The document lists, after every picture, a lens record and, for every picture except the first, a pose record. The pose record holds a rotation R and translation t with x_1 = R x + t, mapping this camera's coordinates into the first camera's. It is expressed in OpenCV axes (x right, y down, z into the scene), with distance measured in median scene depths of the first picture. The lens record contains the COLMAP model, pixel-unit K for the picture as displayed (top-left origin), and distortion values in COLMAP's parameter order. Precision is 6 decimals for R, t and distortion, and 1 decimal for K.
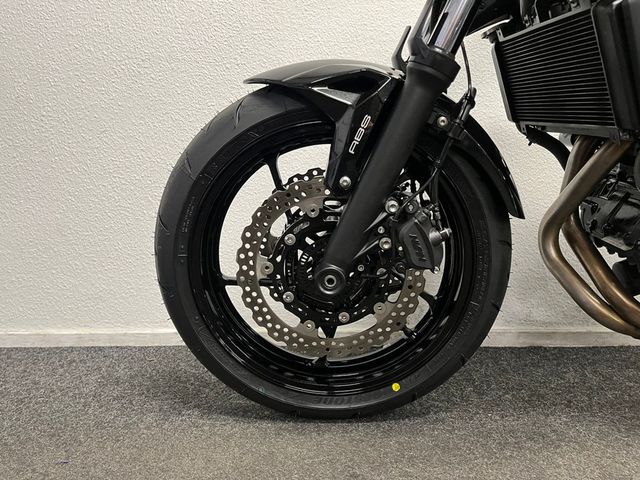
lens RADIAL K [[486.6, 0, 320.5], [0, 486.6, 235.6], [0, 0, 1]] dist [0.074157, -0.093422]
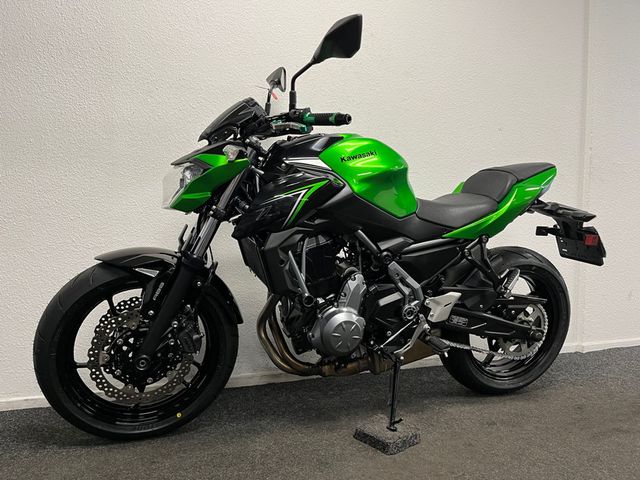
lens RADIAL K [[486.6, 0, 321.9], [0, 486.6, 235.5], [0, 0, 1]] dist [0.074157, -0.093422]
pose [[0.931848, 0.009738, 0.362717, -0.027022], [0.019124, 0.996932, -0.075896, -0.230369], [-0.362344, 0.077660, 0.928804, -1.033208]]
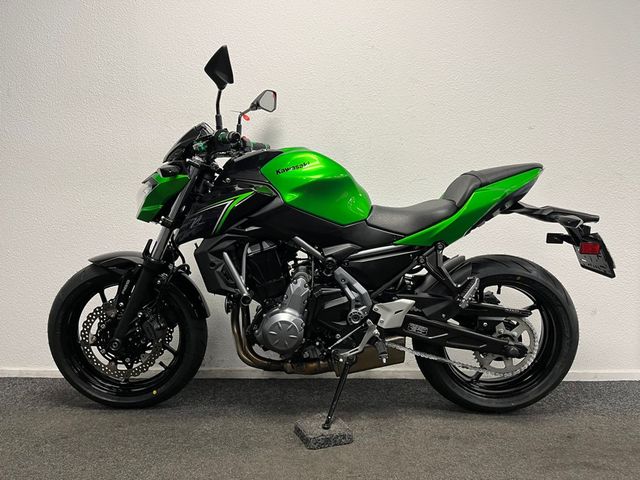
lens RADIAL K [[486.6, 0, 321.0], [0, 486.6, 240.1], [0, 0, 1]] dist [0.074157, -0.093422]
pose [[0.999705, 0.013453, 0.020218, 0.888081], [-0.011545, 0.995721, -0.091684, -0.191635], [-0.021365, 0.091424, 0.995583, -1.359859]]
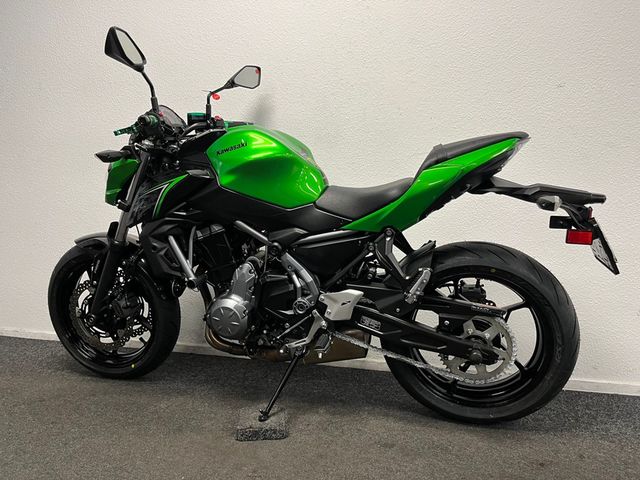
lens RADIAL K [[486.6, 0, 317.7], [0, 486.6, 233.5], [0, 0, 1]] dist [0.074157, -0.093422]
pose [[0.966493, 0.026155, -0.255355, 1.659973], [-0.037510, 0.998507, -0.039698, -0.276072], [0.253936, 0.047946, 0.966032, -1.132785]]
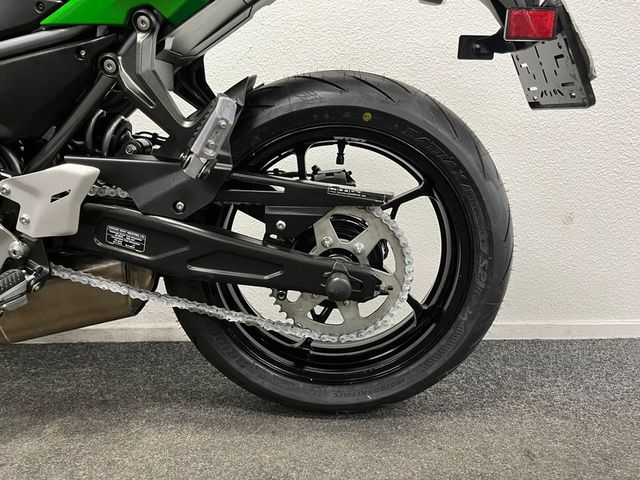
lens RADIAL K [[486.6, 0, 323.8], [0, 486.6, 233.3], [0, 0, 1]] dist [0.074157, -0.093422]
pose [[0.999992, -0.003633, 0.001507, 1.746477], [0.003631, 0.999993, 0.001238, -0.011451], [-0.001511, -0.001233, 0.999998, -0.084849]]
